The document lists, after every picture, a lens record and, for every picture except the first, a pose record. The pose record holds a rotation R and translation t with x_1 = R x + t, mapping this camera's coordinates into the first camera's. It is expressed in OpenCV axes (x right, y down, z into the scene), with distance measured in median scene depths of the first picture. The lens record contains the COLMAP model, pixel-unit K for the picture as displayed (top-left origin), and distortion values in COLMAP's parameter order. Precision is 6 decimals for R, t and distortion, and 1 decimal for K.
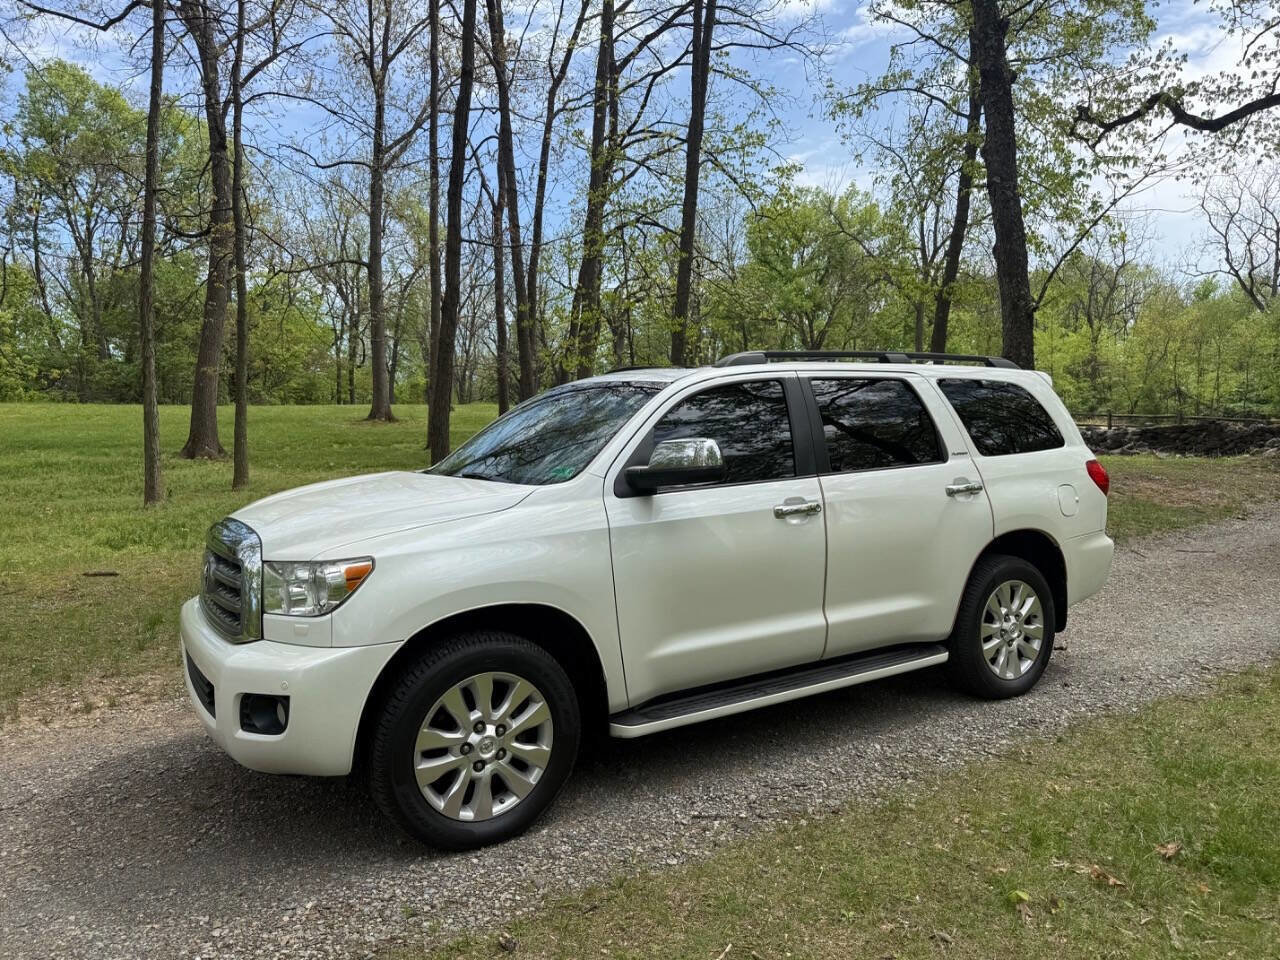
lens RADIAL K [[919.5, 0, 645.5], [0, 919.5, 478.5], [0, 0, 1]] dist [0.035782, -0.045379]
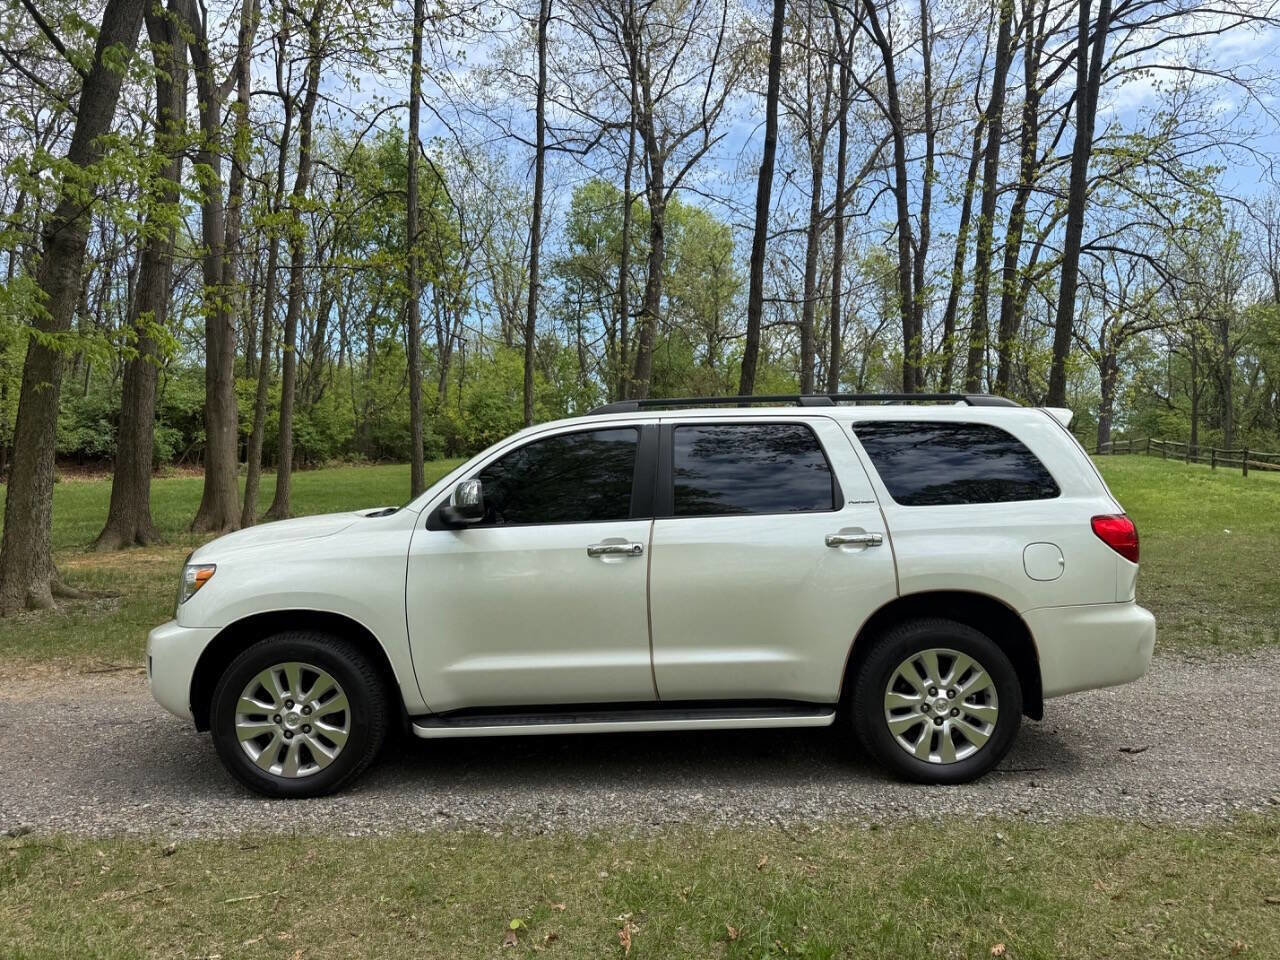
lens RADIAL K [[919.5, 0, 638.7], [0, 919.5, 481.3], [0, 0, 1]] dist [0.035782, -0.045379]
pose [[0.847363, 0.005175, -0.530990, 0.632420], [-0.032814, 0.998552, -0.042633, -0.000805], [0.530000, 0.053550, 0.846305, 0.104393]]
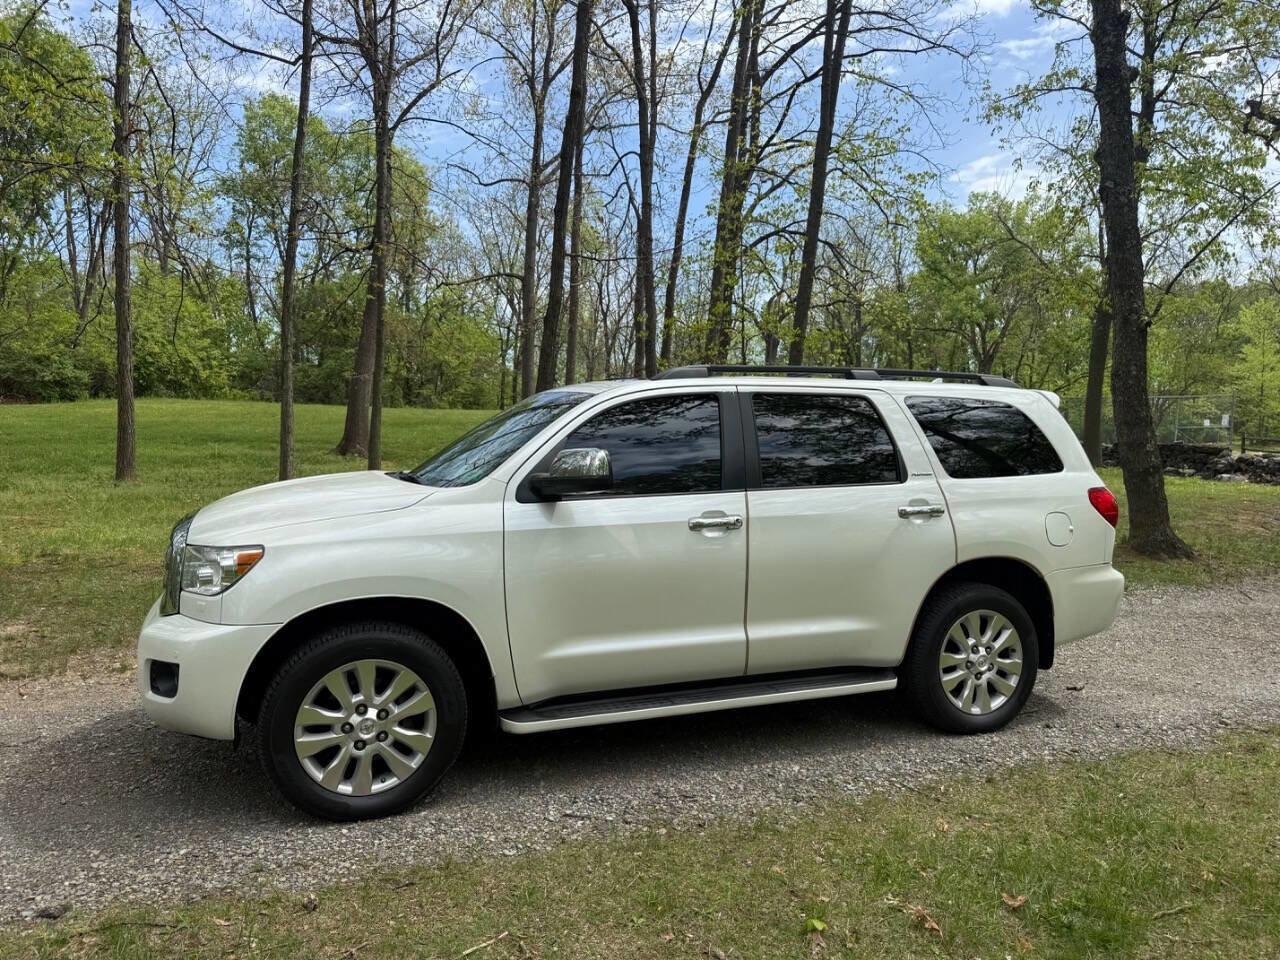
lens RADIAL K [[919.5, 0, 635.9], [0, 919.5, 477.9], [0, 0, 1]] dist [0.035782, -0.045379]
pose [[0.980664, 0.038631, -0.191849, 0.229732], [-0.040734, 0.999145, -0.007029, -0.004441], [0.191413, 0.014708, 0.981399, -0.002911]]
